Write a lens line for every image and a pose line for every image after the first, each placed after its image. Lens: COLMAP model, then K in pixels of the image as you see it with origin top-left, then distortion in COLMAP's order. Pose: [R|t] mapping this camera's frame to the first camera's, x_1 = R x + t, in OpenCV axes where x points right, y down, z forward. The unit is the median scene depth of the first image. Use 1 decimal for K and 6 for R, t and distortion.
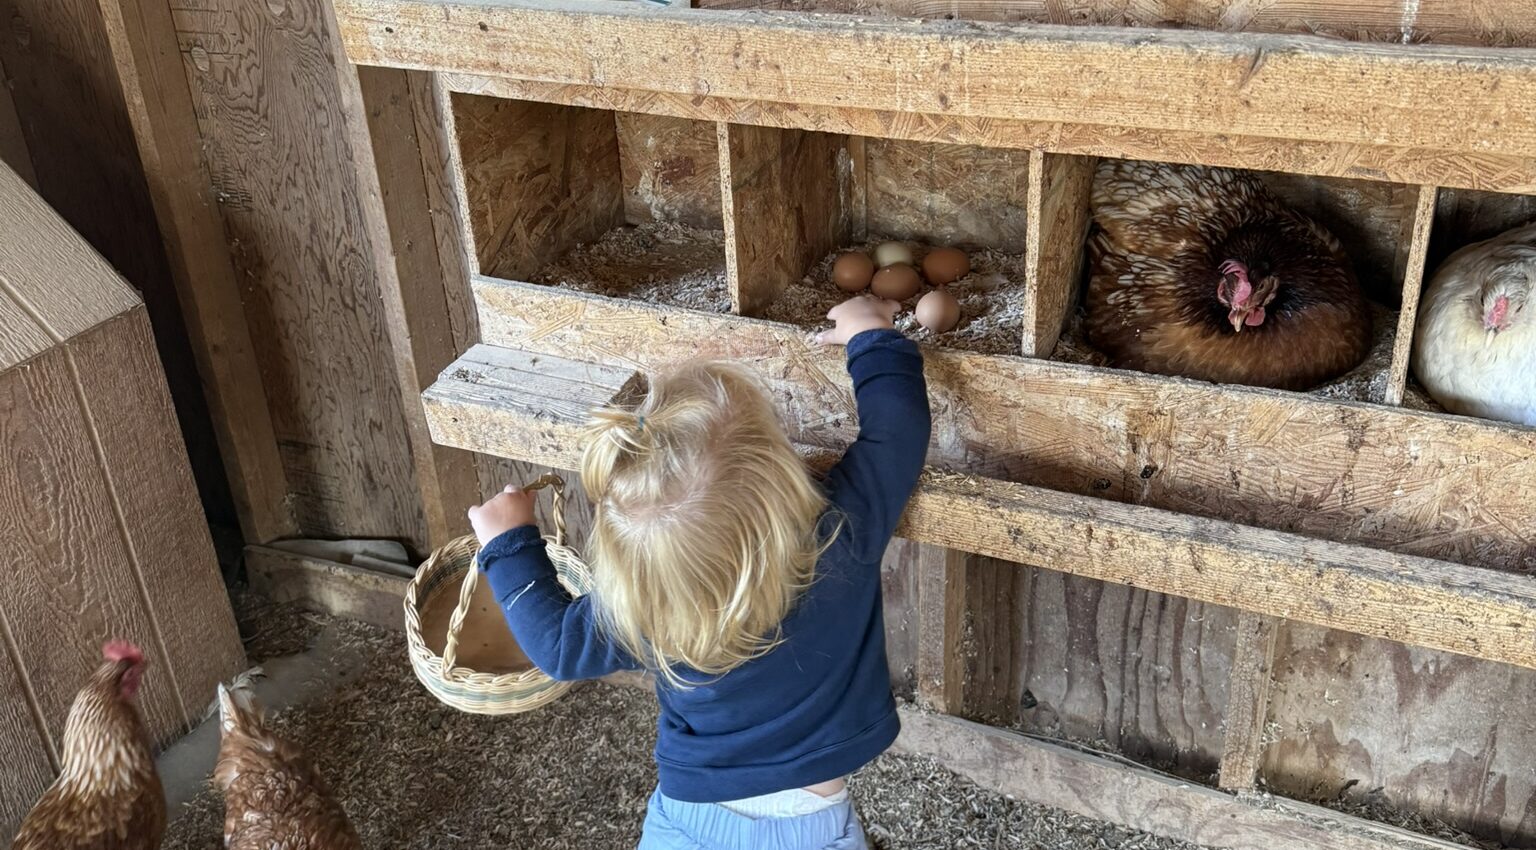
lens RADIAL K [[1433.5, 0, 766.4], [0, 1433.5, 421.2], [0, 0, 1]] dist [0.071262, 0.000000]
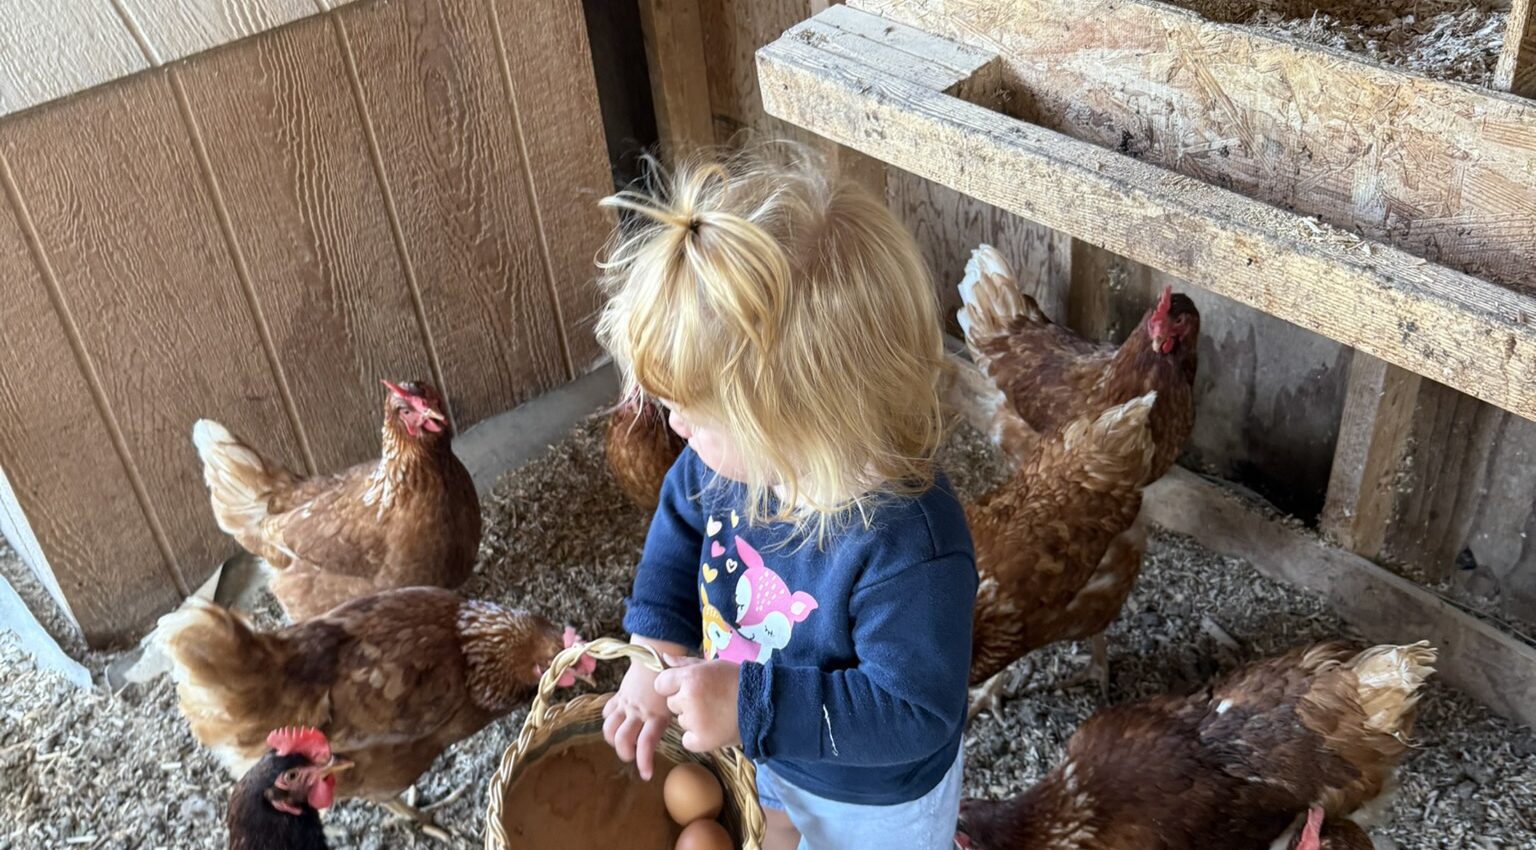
lens RADIAL K [[1433.5, 0, 767.8], [0, 1433.5, 430.1], [0, 0, 1]] dist [0.071262, 0.000000]
pose [[0.915087, 0.218523, -0.338916, 0.111316], [-0.153499, 0.965934, 0.208352, 0.019733], [0.372900, -0.138637, 0.917456, 0.163533]]
